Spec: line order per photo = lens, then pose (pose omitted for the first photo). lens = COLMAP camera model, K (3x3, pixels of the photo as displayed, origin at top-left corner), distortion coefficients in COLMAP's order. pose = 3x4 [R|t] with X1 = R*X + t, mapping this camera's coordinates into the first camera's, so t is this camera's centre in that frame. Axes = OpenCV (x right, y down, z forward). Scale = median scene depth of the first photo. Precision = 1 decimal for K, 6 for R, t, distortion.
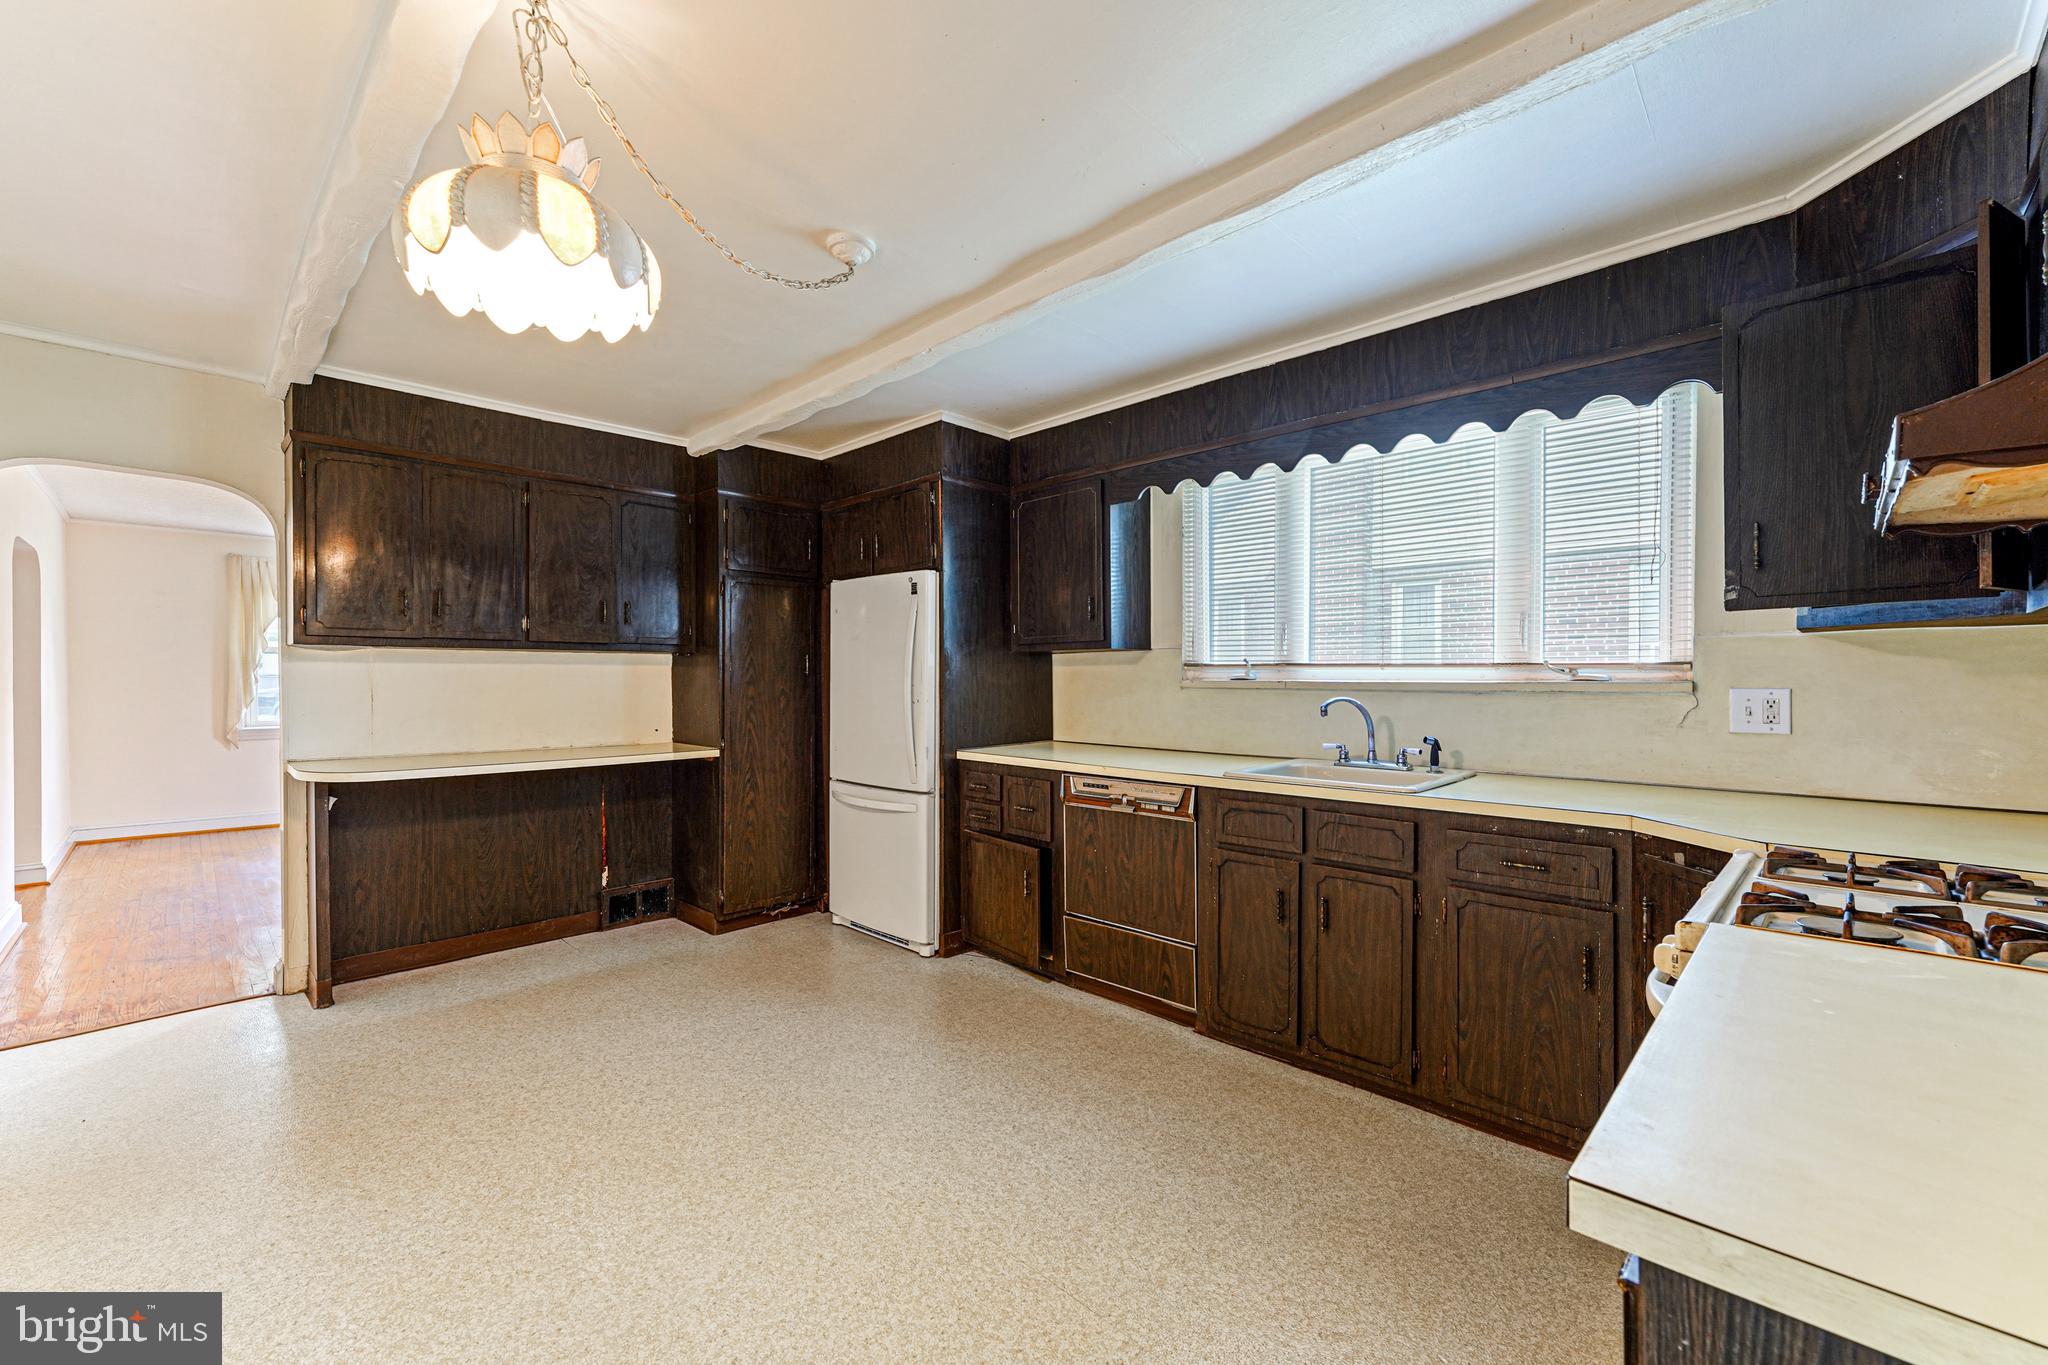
lens RADIAL K [[846.3, 0, 1018.8], [0, 846.3, 688.0], [0, 0, 1]] dist [0.001761, 0.000168]
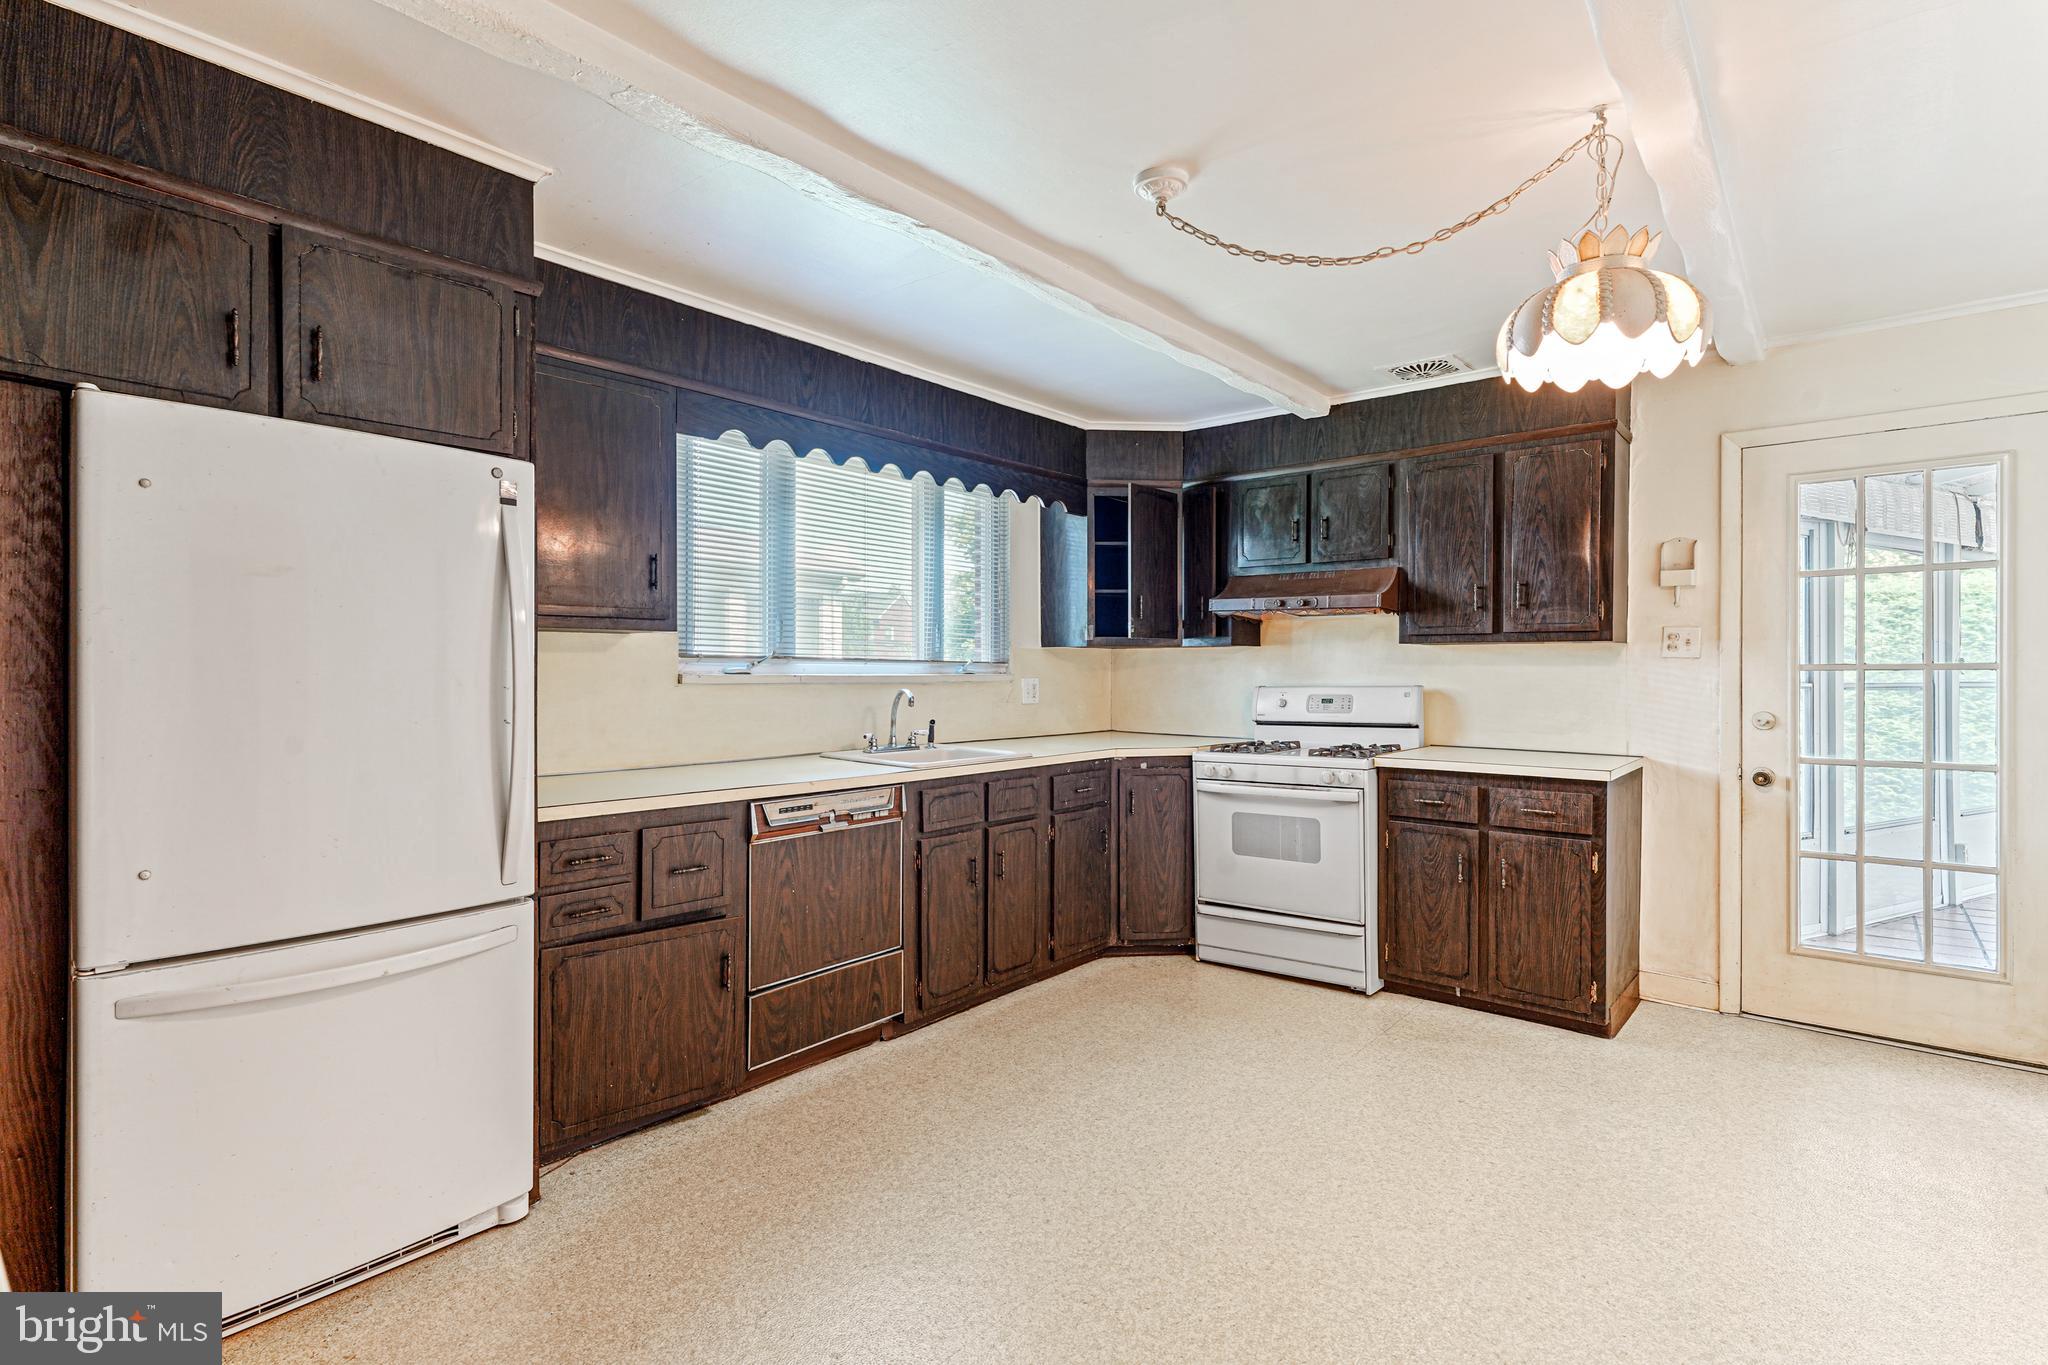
lens RADIAL K [[1007.6, 0, 1024.0], [0, 1007.6, 682.5], [0, 0, 1]] dist [0.003424, 0.000900]
pose [[-0.100830, -0.011450, 0.994838, -0.944557], [0.010933, 0.999861, 0.012616, -0.012897], [-0.994844, 0.012149, -0.100691, 0.960417]]
